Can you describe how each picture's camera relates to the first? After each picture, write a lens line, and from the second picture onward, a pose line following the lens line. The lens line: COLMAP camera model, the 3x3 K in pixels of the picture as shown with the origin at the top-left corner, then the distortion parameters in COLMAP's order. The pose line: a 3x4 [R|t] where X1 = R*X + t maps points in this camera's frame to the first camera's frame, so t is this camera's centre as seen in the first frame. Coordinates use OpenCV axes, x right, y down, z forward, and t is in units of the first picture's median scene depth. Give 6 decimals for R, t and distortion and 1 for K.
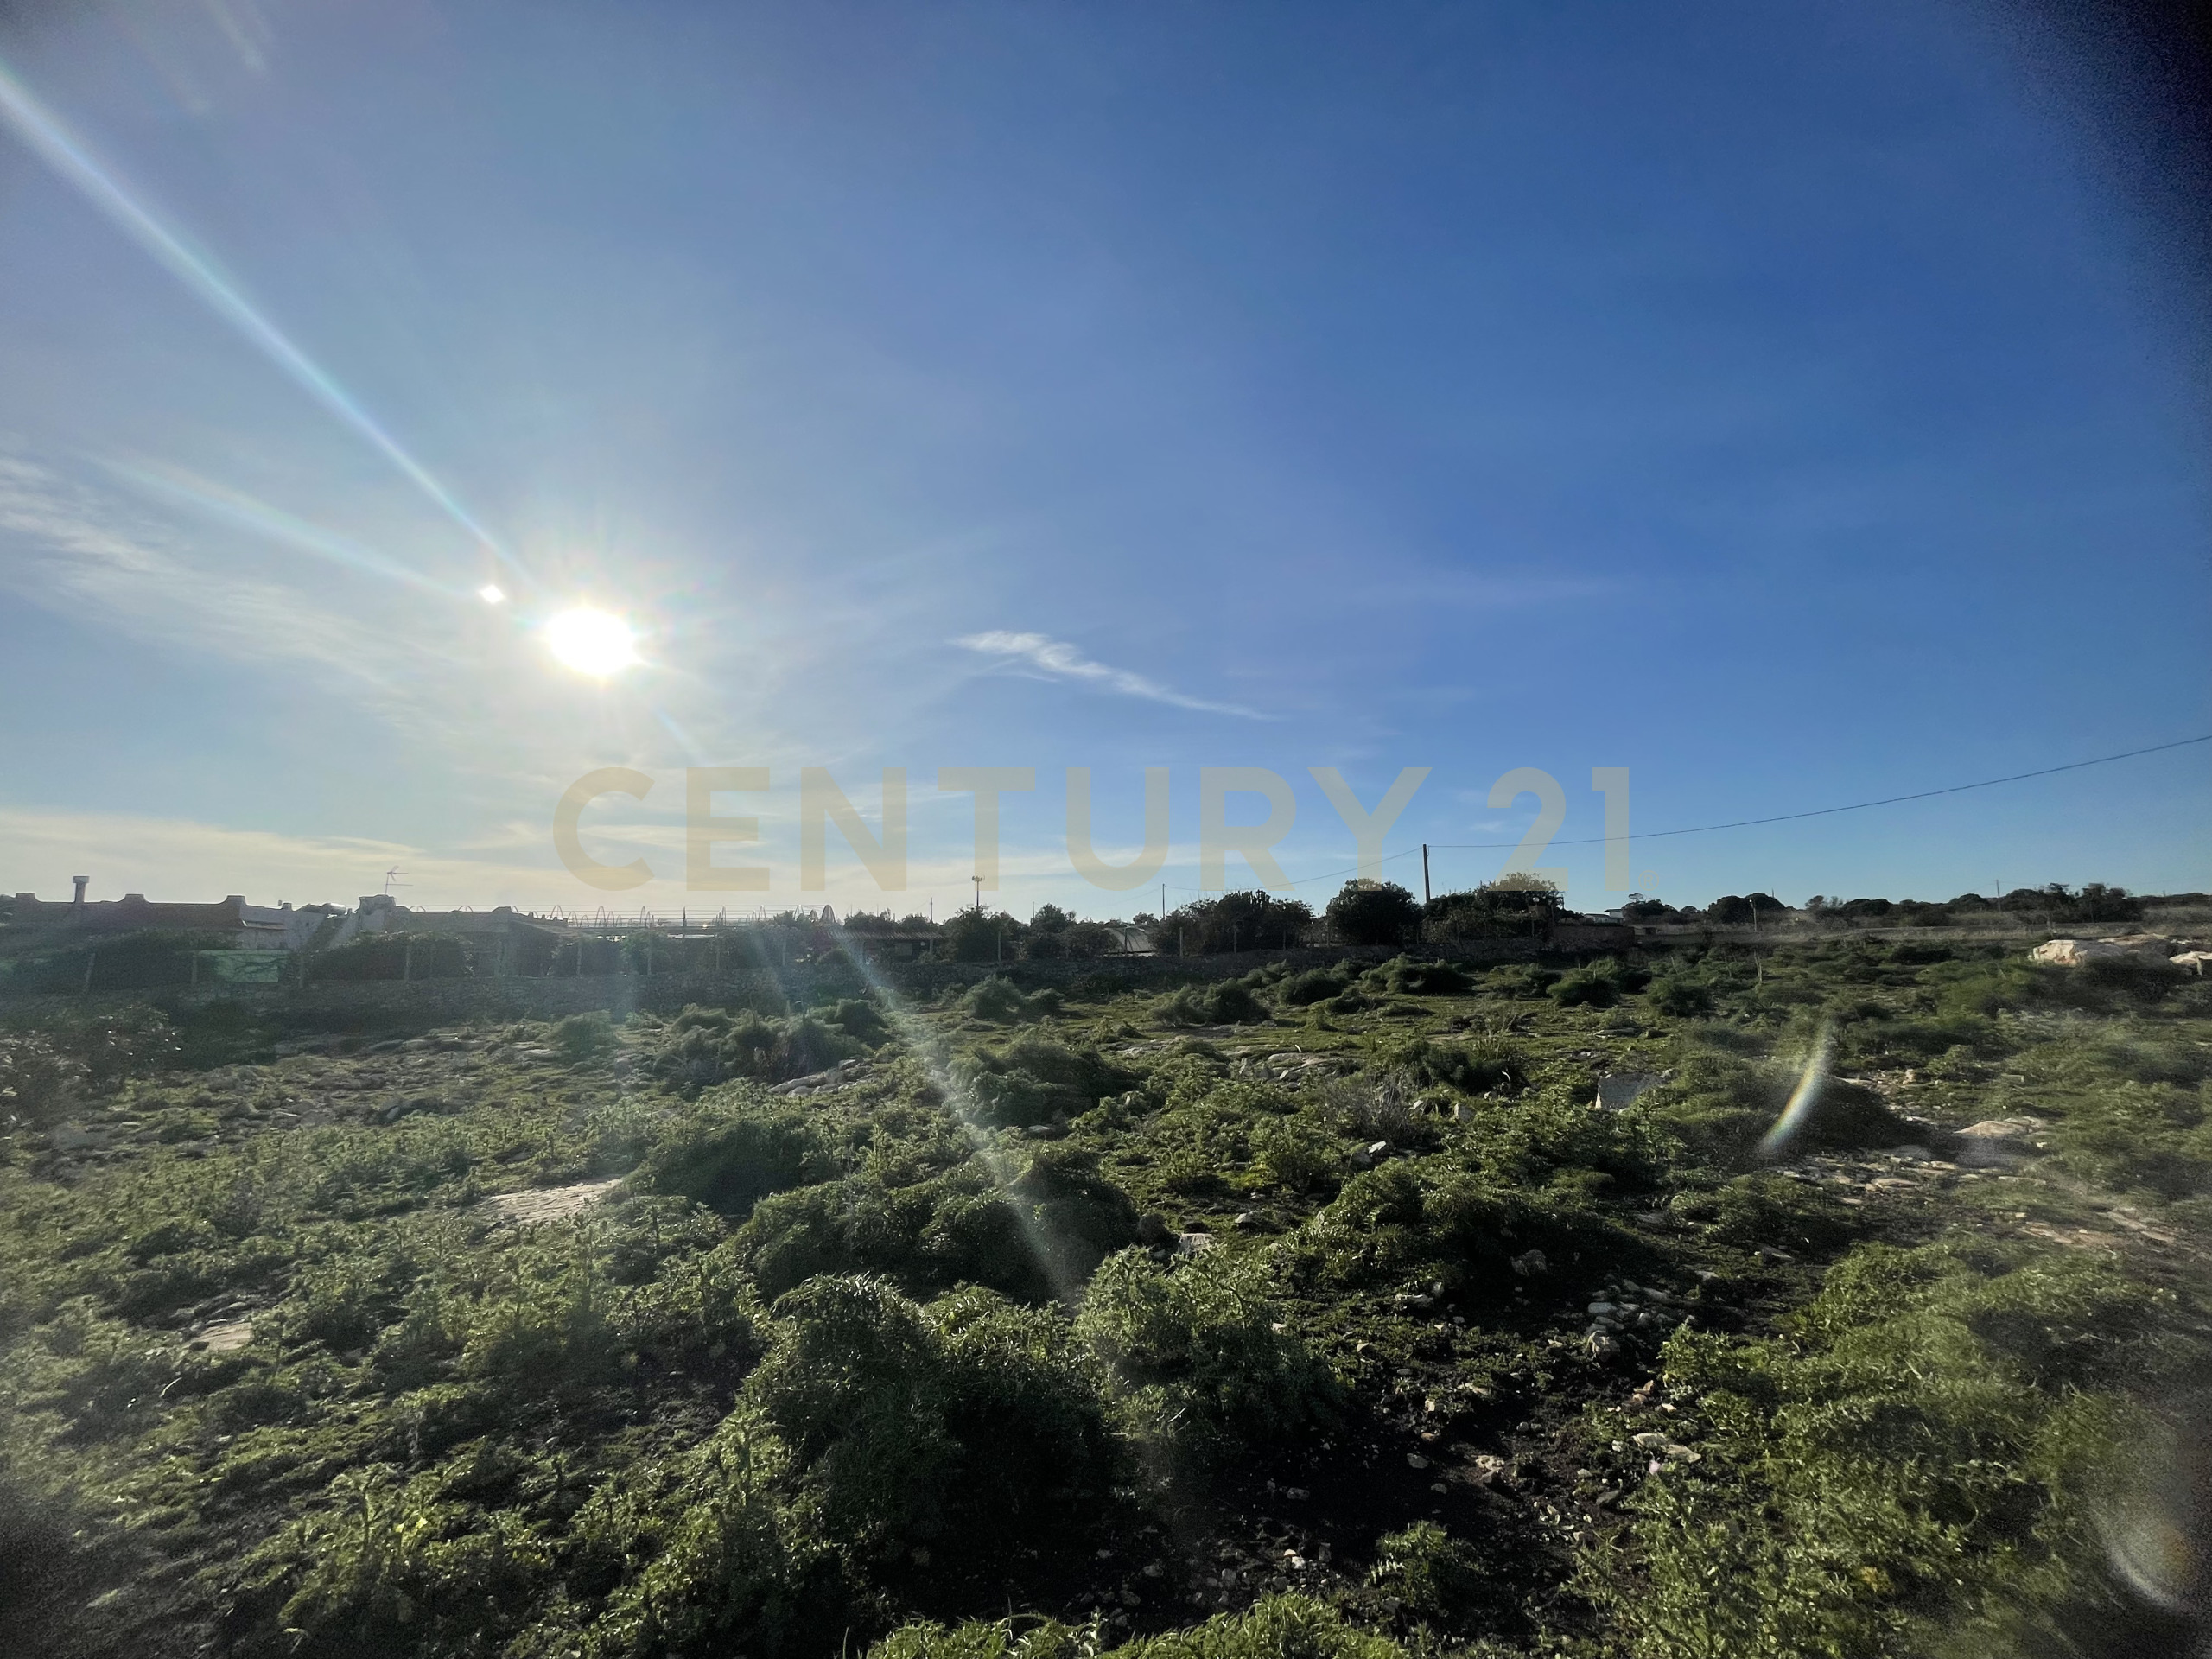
lens RADIAL K [[891.5, 0, 1107.6], [0, 891.5, 827.1], [0, 0, 1]] dist [-0.002819, -0.000488]
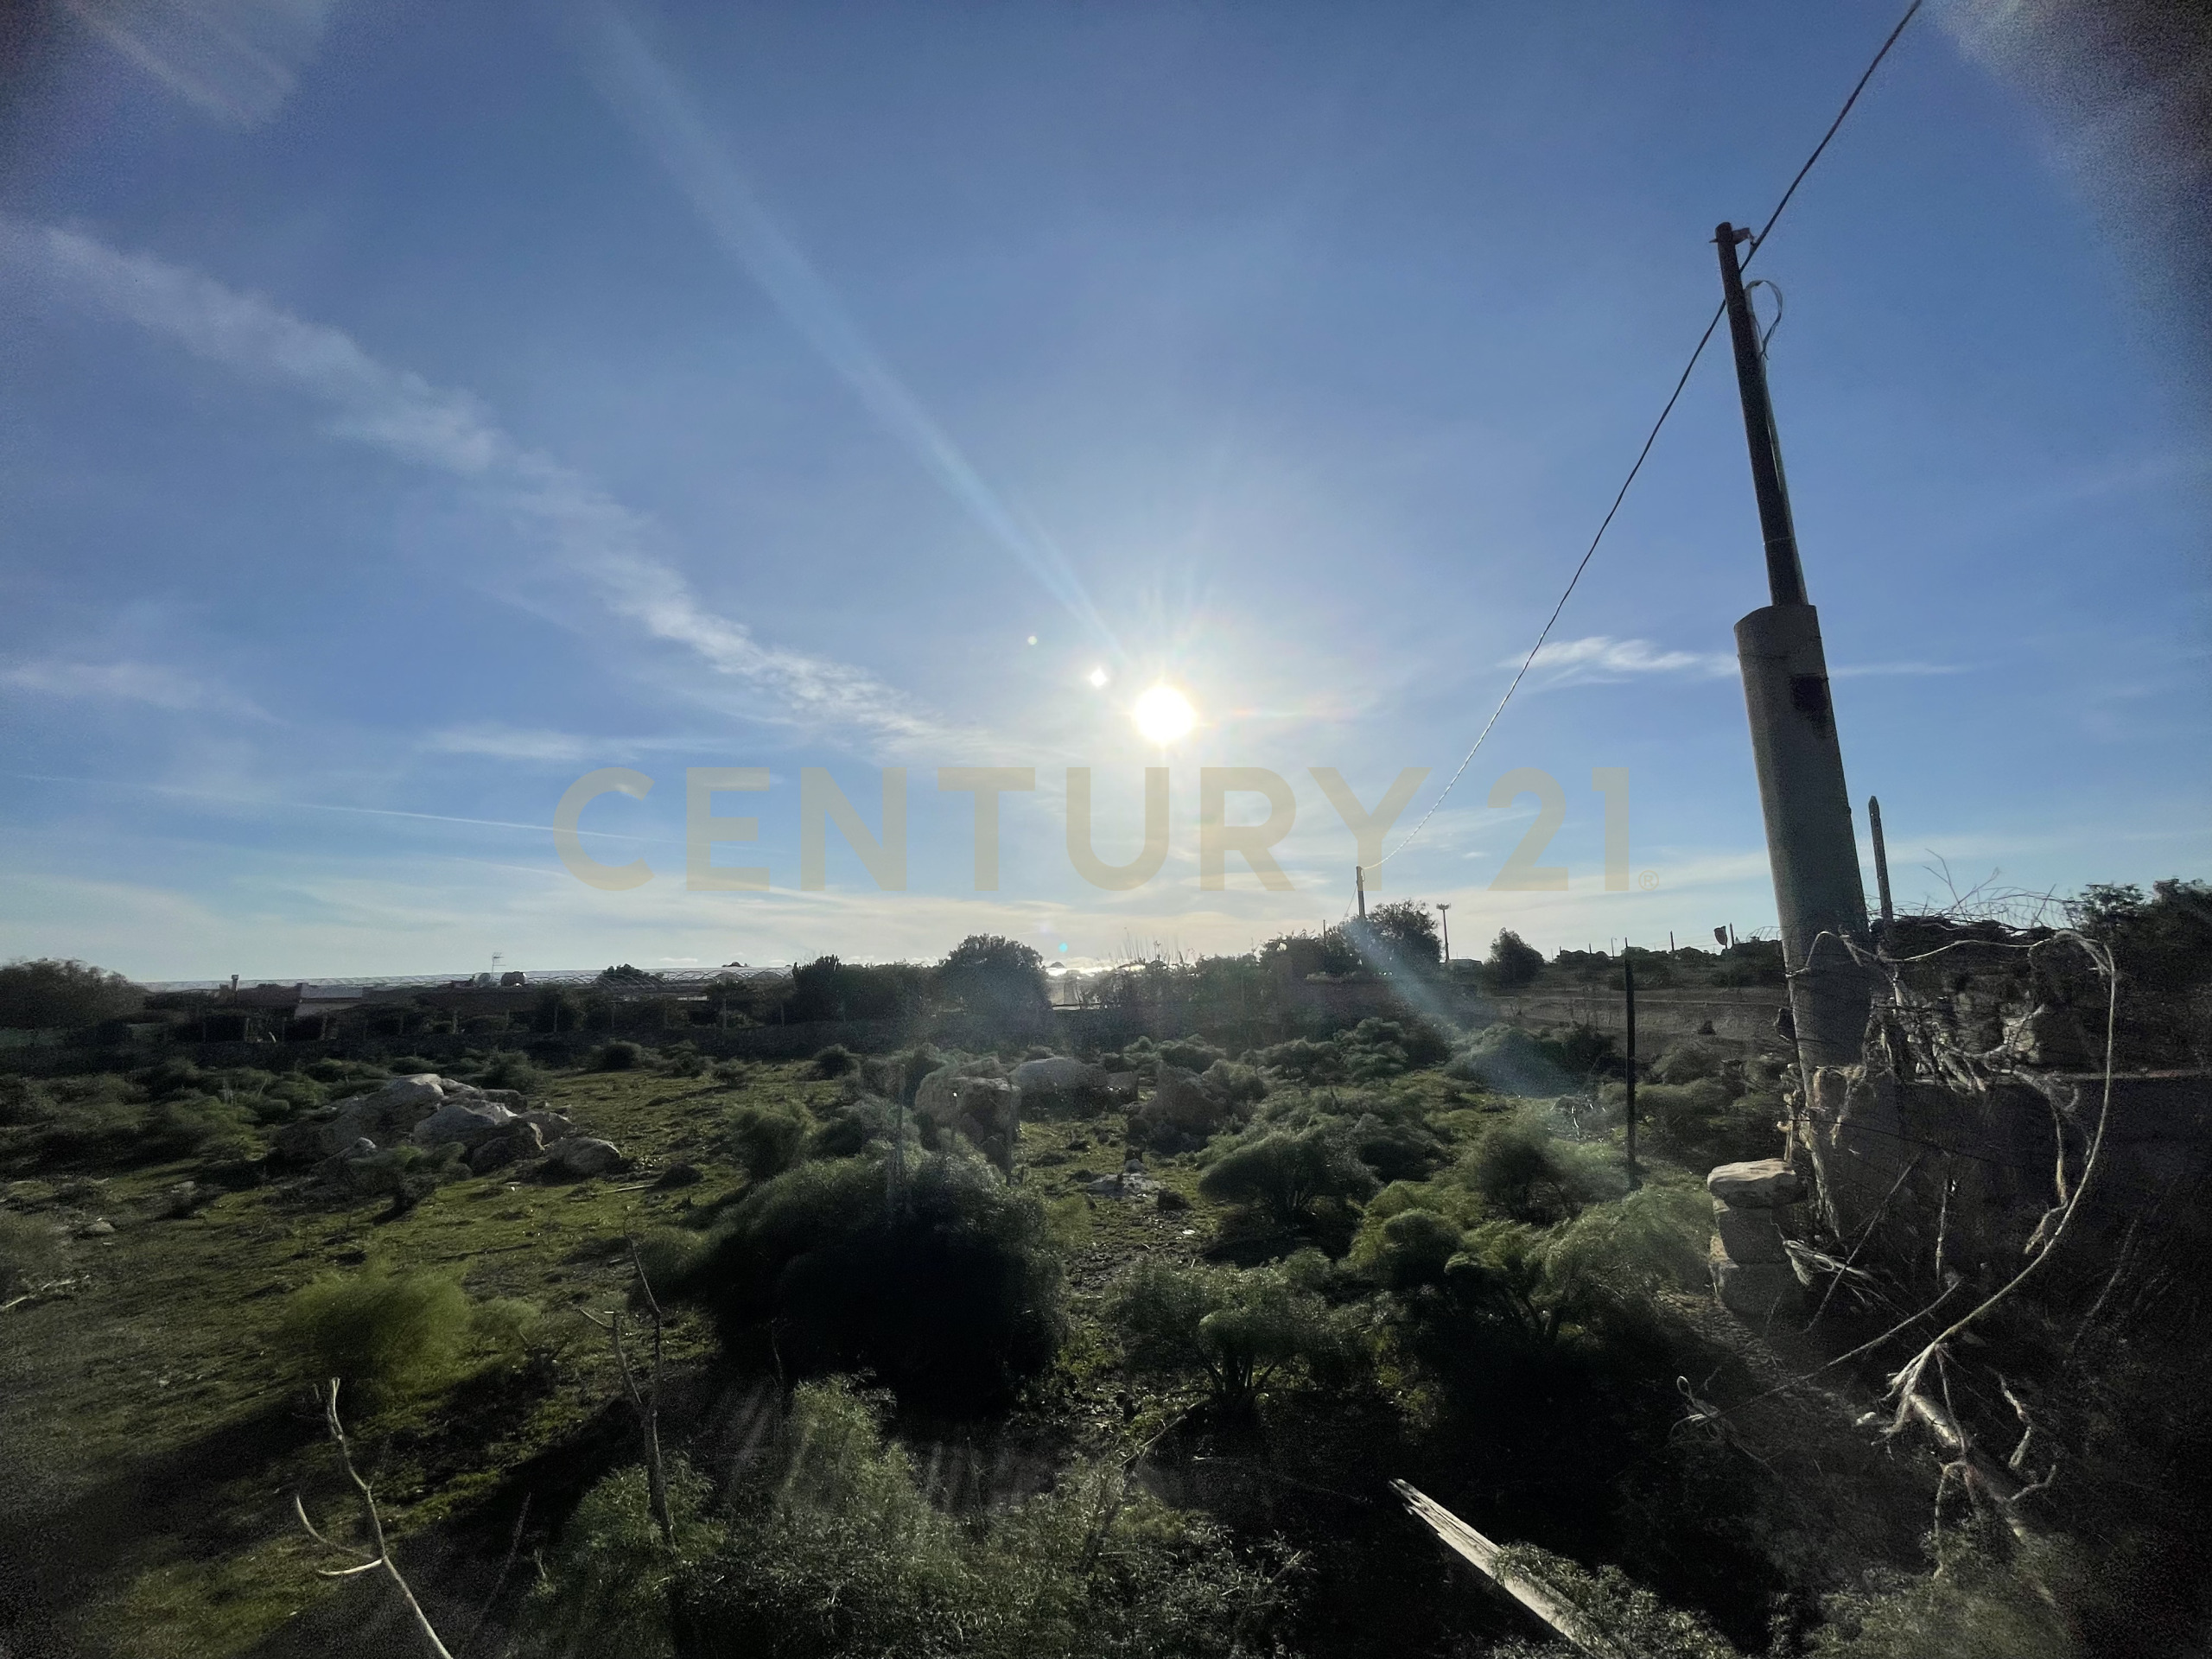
lens RADIAL K [[891.5, 0, 1104.1], [0, 891.5, 833.0], [0, 0, 1]] dist [-0.002819, -0.000488]
pose [[0.815891, -0.105121, -0.568570, 0.295185], [0.089446, 0.994444, -0.055505, -0.194851], [0.571246, -0.005570, 0.820760, -1.325788]]
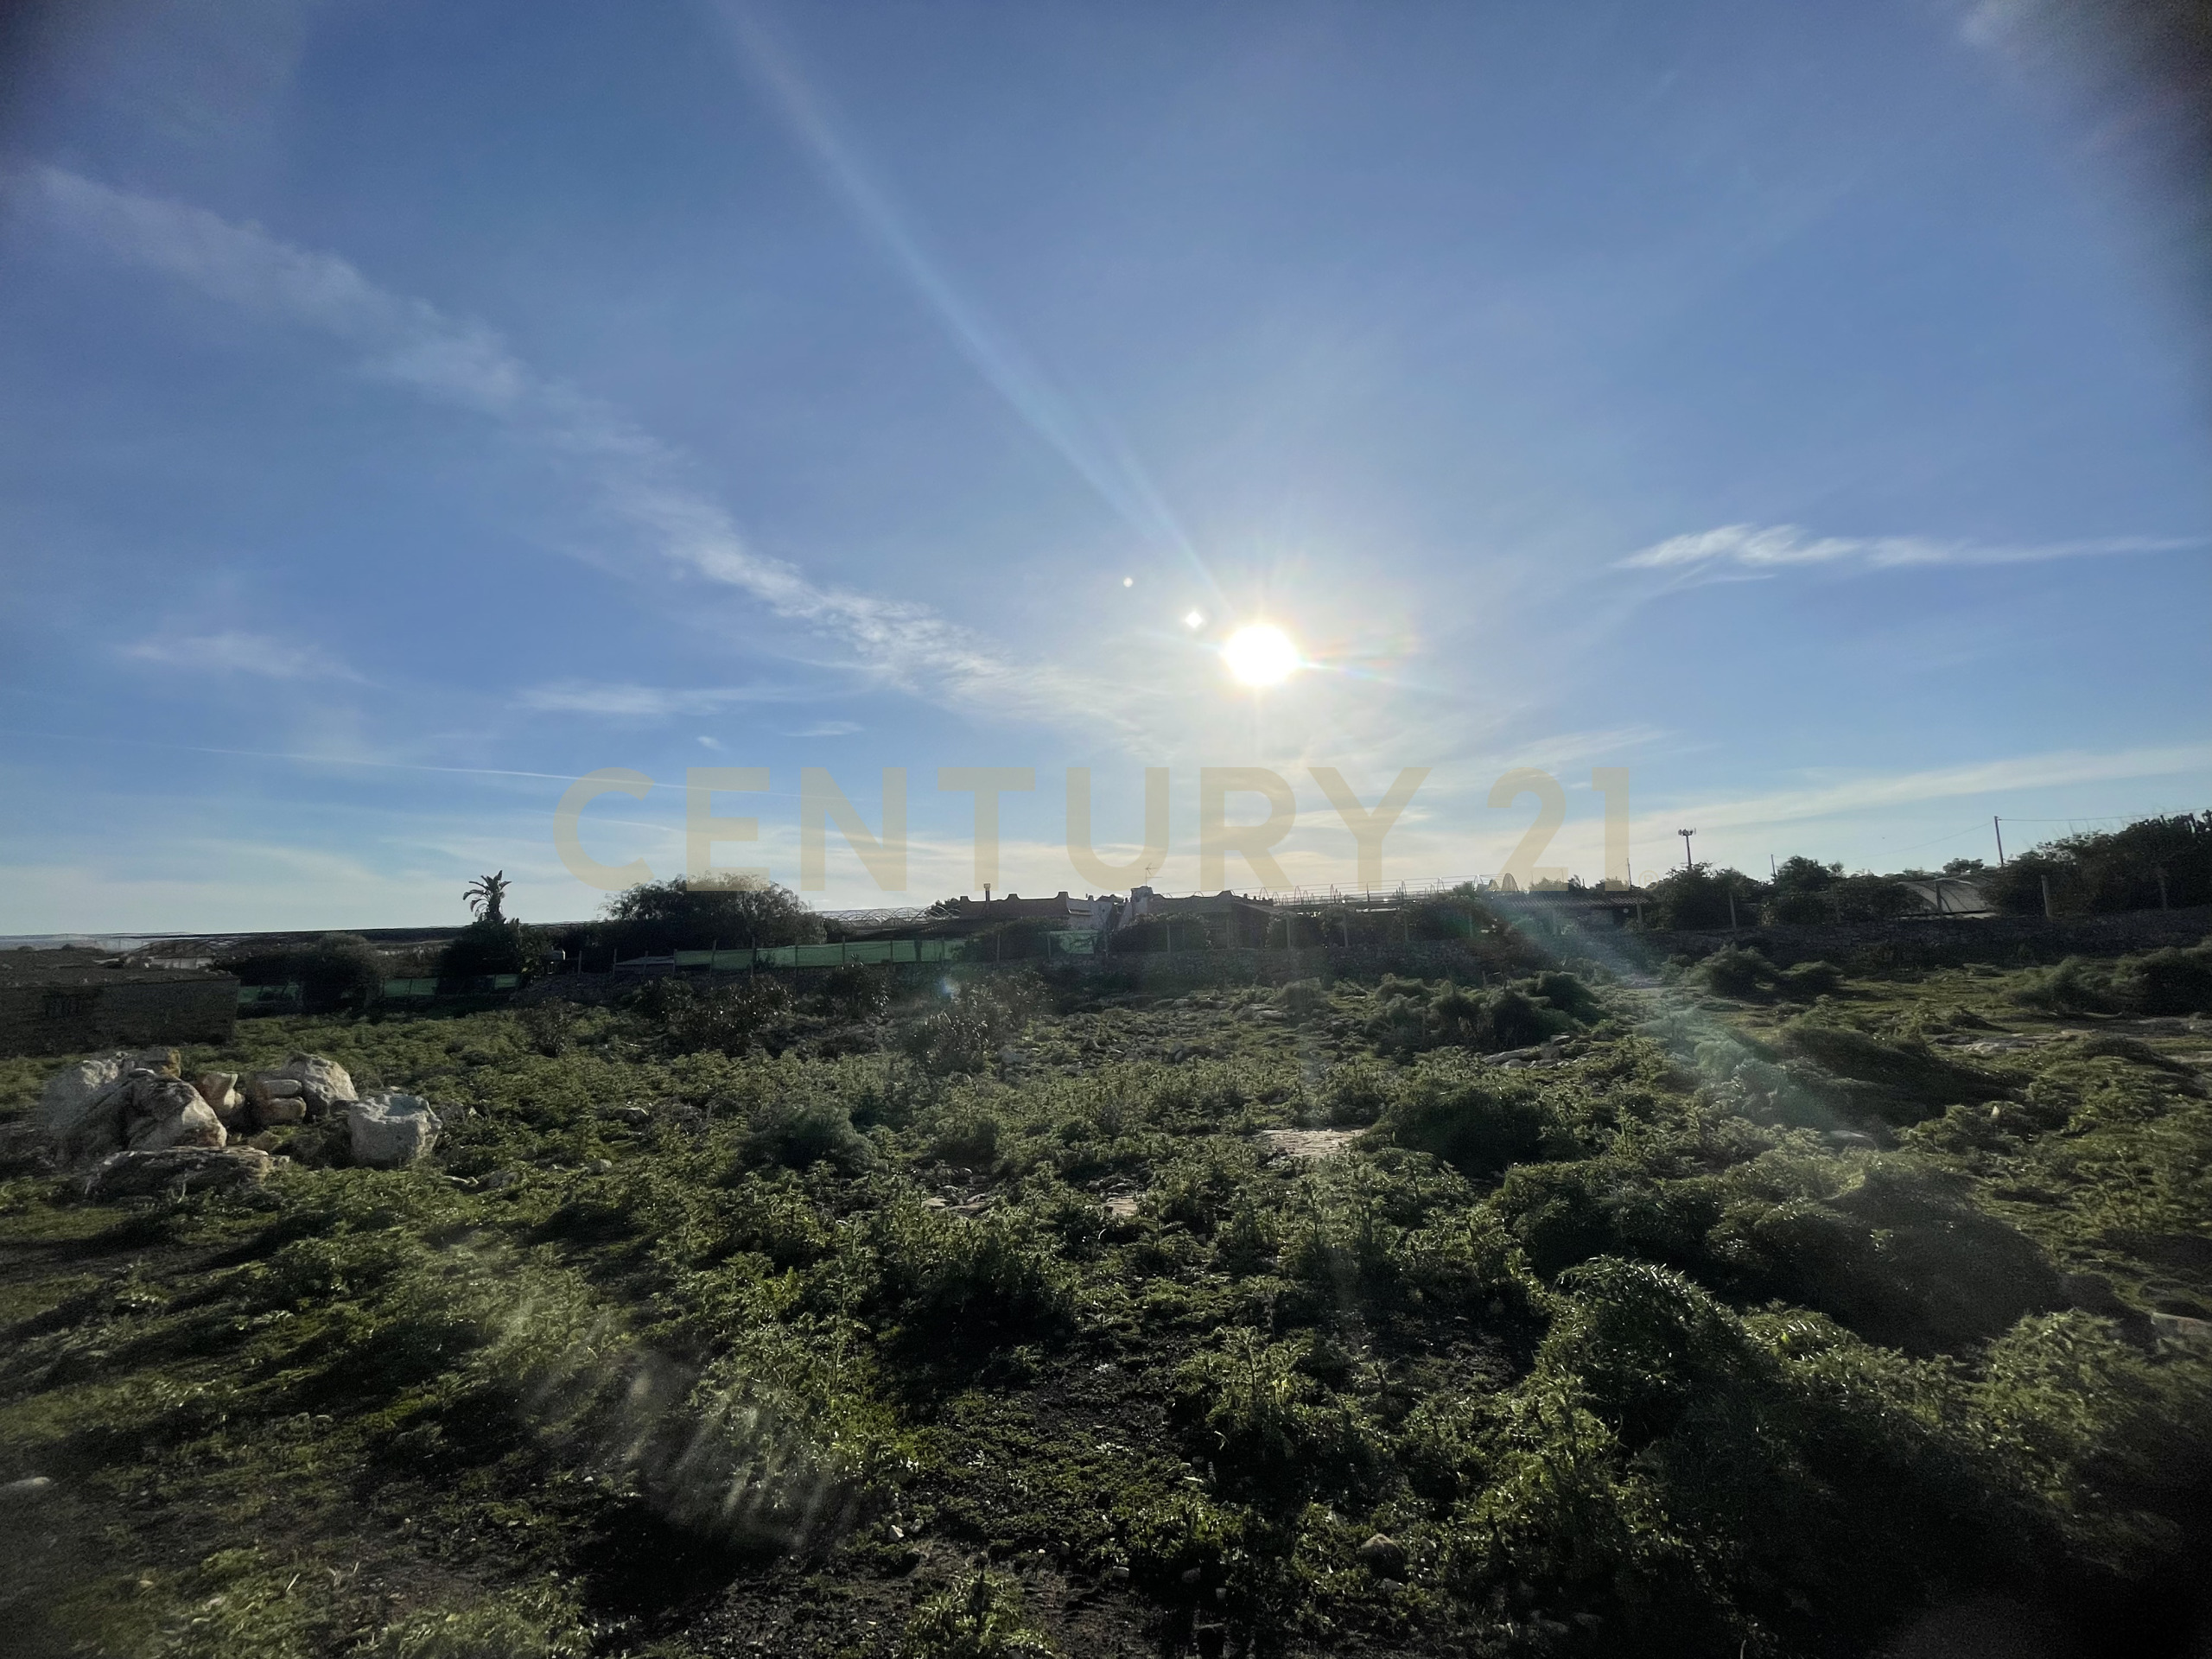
lens RADIAL K [[891.5, 0, 1103.6], [0, 891.5, 830.7], [0, 0, 1]] dist [-0.002819, -0.000488]
pose [[0.747664, -0.089684, -0.657994, -0.022003], [0.112660, 0.993606, -0.007415, -0.001537], [0.654451, -0.068585, 0.752987, -0.015514]]
